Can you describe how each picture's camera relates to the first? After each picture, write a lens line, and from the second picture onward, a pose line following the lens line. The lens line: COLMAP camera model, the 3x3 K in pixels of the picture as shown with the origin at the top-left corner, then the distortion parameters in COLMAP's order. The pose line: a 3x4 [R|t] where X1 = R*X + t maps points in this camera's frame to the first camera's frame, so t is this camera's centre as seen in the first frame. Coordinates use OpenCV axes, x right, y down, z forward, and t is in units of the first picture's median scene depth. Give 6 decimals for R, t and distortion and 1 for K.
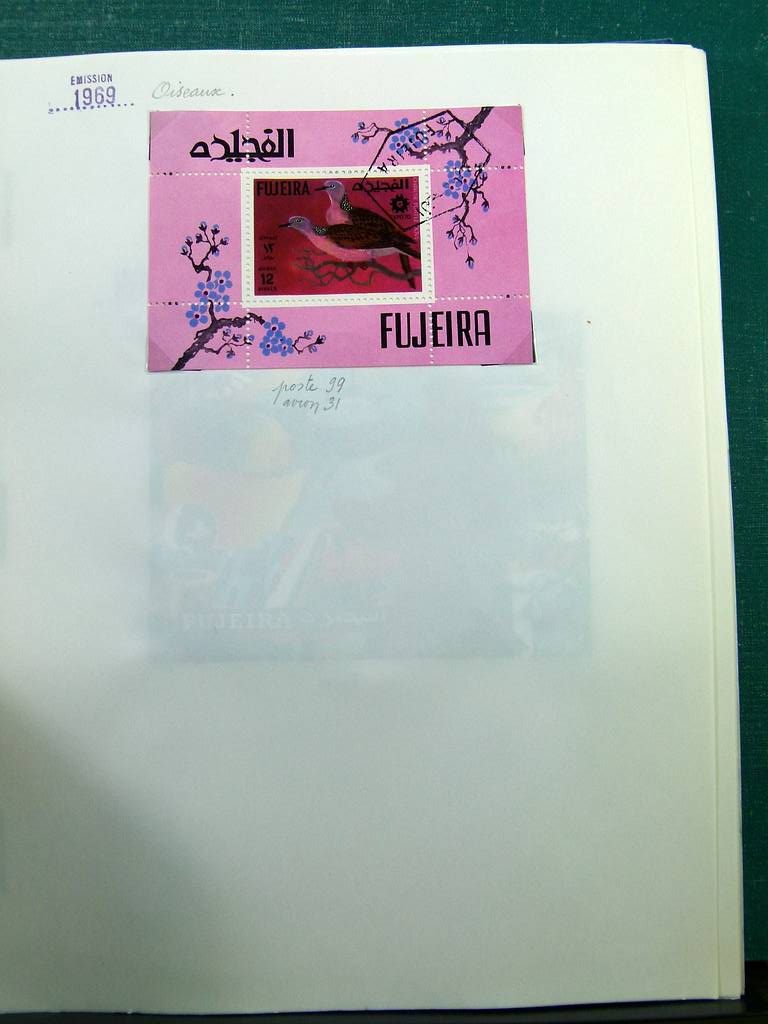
lens RADIAL K [[1159.8, 0, 387.4], [0, 1159.8, 508.9], [0, 0, 1]] dist [-0.002507, 0.000000]
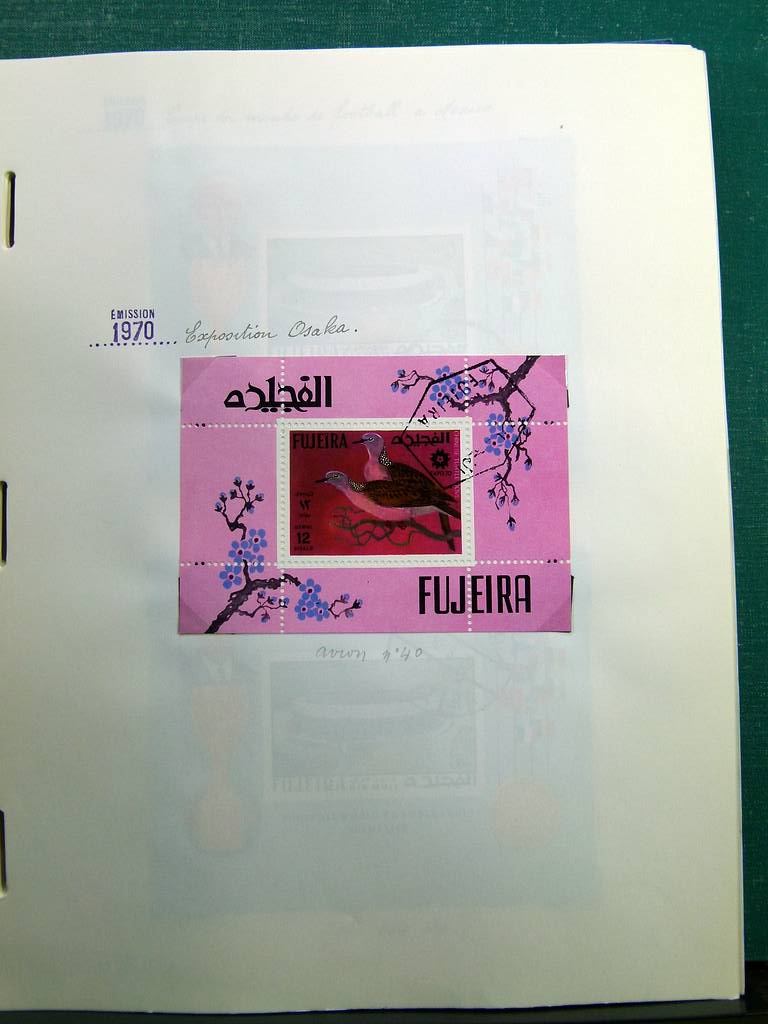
lens RADIAL K [[1159.8, 0, 380.5], [0, 1159.8, 513.1], [0, 0, 1]] dist [-0.002507, 0.000000]
pose [[0.999853, 0.016192, 0.005677, -0.044348], [-0.016565, 0.997155, 0.073538, -0.290561], [-0.004470, -0.073621, 0.997276, 0.029439]]
